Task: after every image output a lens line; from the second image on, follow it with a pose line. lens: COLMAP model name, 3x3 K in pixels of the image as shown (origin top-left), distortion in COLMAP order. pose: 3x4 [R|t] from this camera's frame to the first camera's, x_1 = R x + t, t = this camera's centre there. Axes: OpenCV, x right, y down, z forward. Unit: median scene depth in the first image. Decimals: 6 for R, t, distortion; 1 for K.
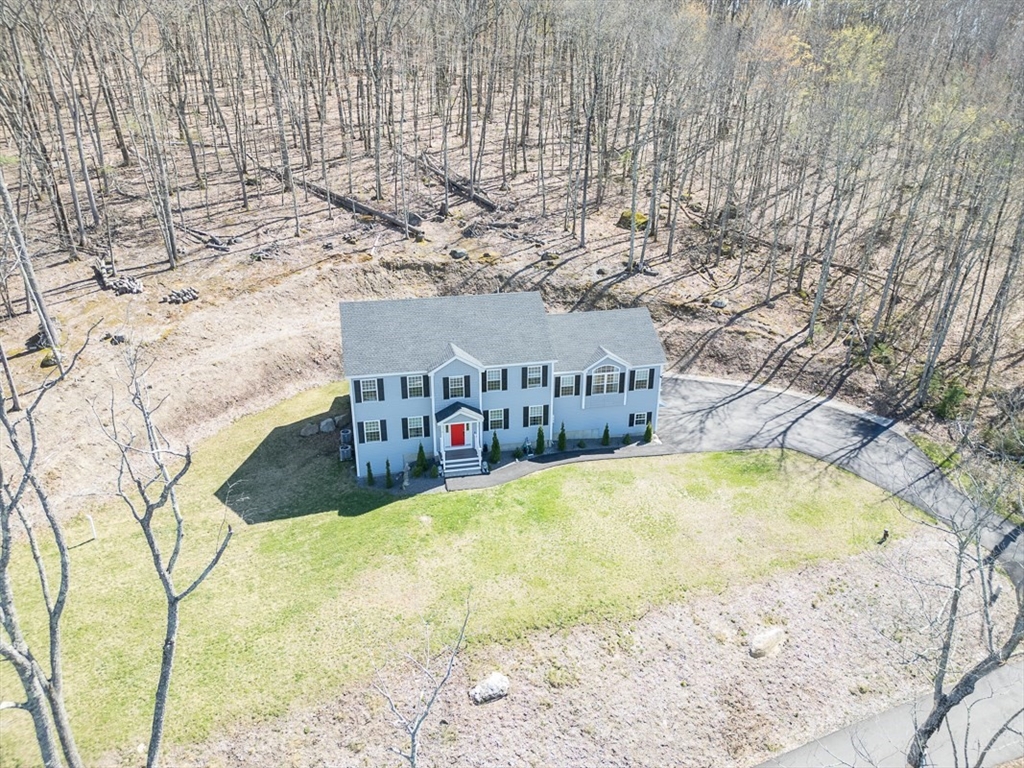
lens RADIAL K [[728.2, 0, 508.9], [0, 728.2, 381.6], [0, 0, 1]] dist [0.084171, -0.123318]
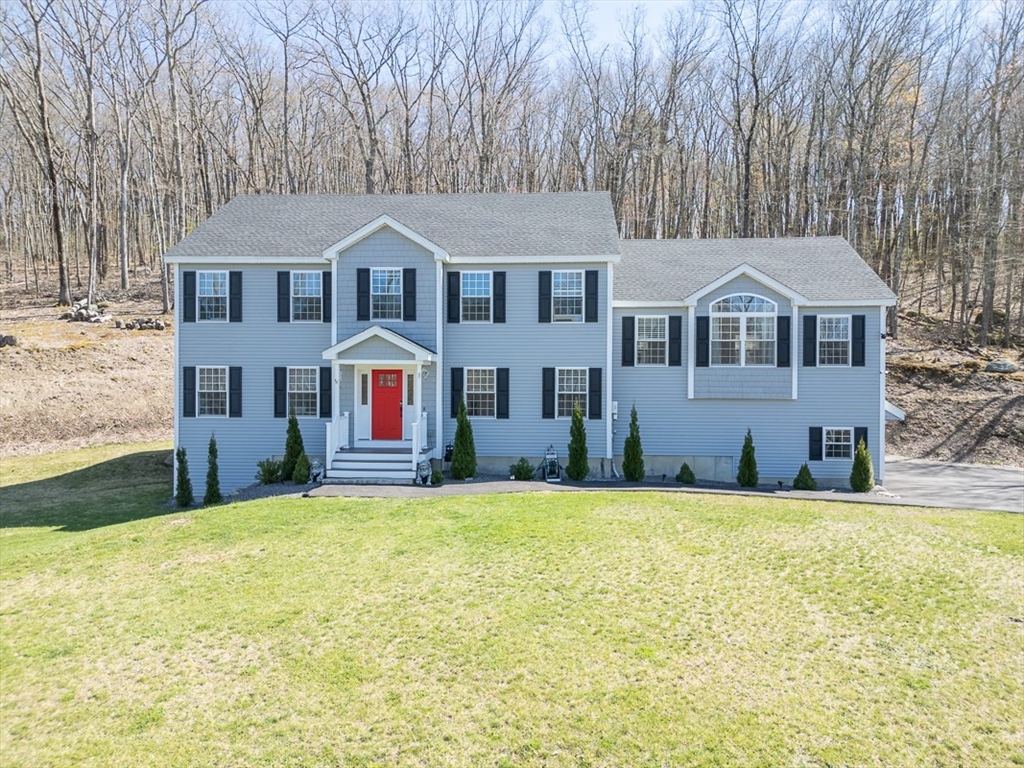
lens RADIAL K [[728.2, 0, 508.9], [0, 728.2, 381.6], [0, 0, 1]] dist [0.084171, -0.123318]
pose [[0.961745, 0.002452, -0.273934, 0.091919], [-0.109274, 0.920396, -0.375406, 0.159482], [0.251207, 0.390979, 0.885455, 0.456381]]
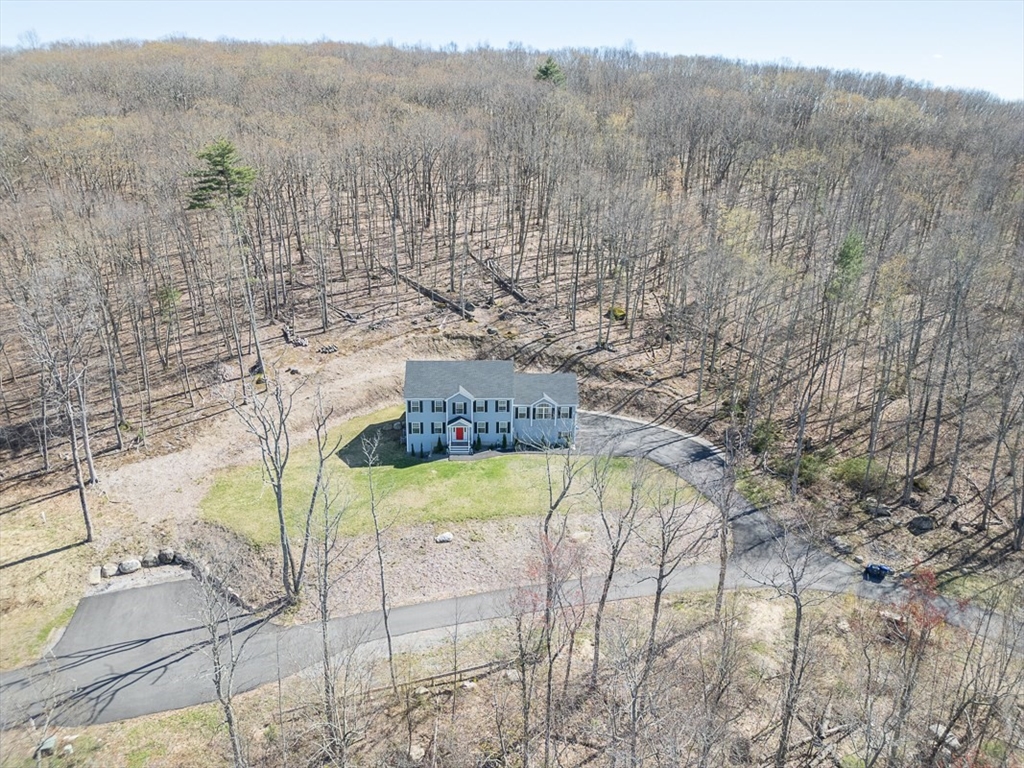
lens RADIAL K [[728.2, 0, 508.9], [0, 728.2, 381.6], [0, 0, 1]] dist [0.084171, -0.123318]
pose [[0.984910, 0.067554, -0.159341, 0.258020], [-0.077319, 0.995438, -0.055897, 0.025118], [0.154839, 0.067373, 0.985640, -0.633982]]
